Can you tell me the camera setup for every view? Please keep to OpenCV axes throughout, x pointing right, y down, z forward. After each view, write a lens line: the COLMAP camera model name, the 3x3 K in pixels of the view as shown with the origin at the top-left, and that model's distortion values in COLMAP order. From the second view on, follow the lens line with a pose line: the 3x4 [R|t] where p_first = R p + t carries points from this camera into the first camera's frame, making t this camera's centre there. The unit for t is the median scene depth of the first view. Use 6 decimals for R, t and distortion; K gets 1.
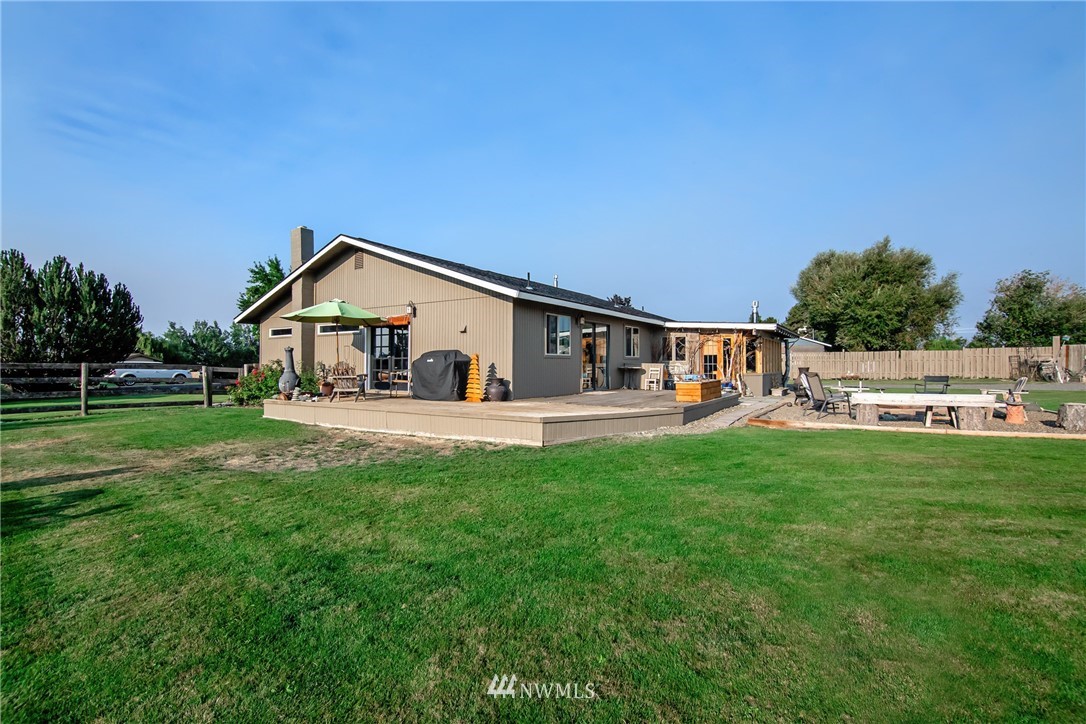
lens RADIAL K [[501.2, 0, 549.1], [0, 501.2, 359.8], [0, 0, 1]] dist [-0.008062, -0.003685]
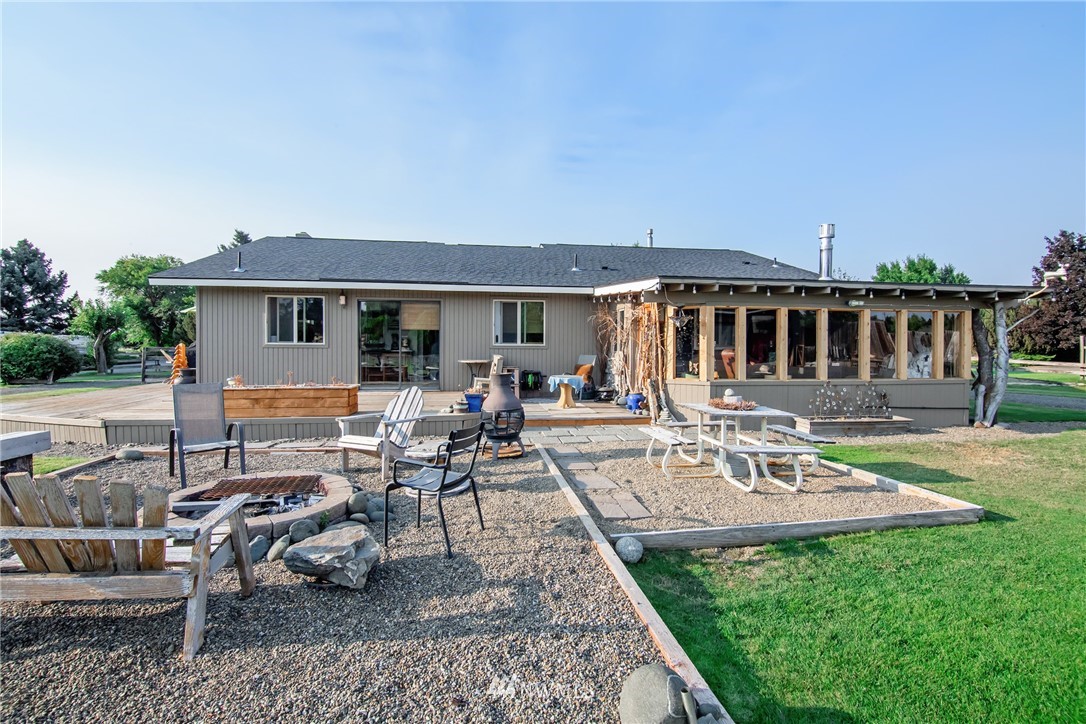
lens RADIAL K [[501.2, 0, 542.5], [0, 501.2, 362.3], [0, 0, 1]] dist [-0.008062, -0.003685]
pose [[0.648439, 0.033377, -0.760535, 0.652886], [0.000463, 0.999021, 0.044238, -0.010980], [0.761267, -0.029037, 0.647789, 0.539548]]
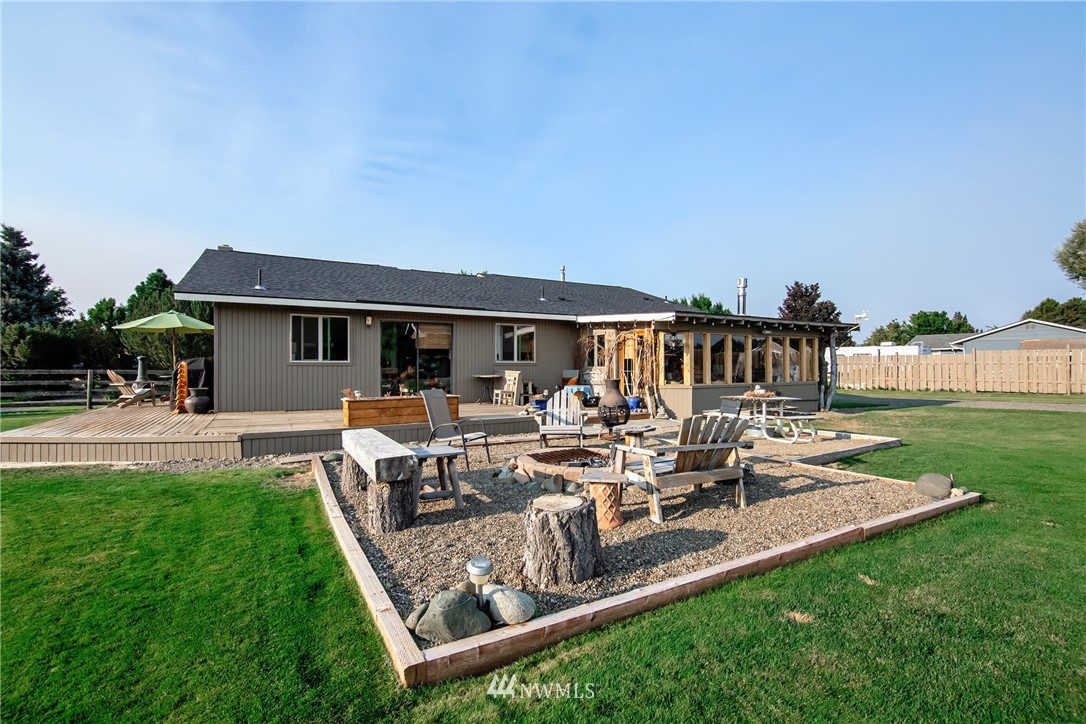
lens RADIAL K [[501.2, 0, 542.9], [0, 501.2, 364.0], [0, 0, 1]] dist [-0.008062, -0.003685]
pose [[0.884931, -0.004076, -0.465704, 0.534676], [0.006042, 0.999978, 0.002728, -0.003995], [0.465683, -0.005228, 0.884936, 0.289126]]
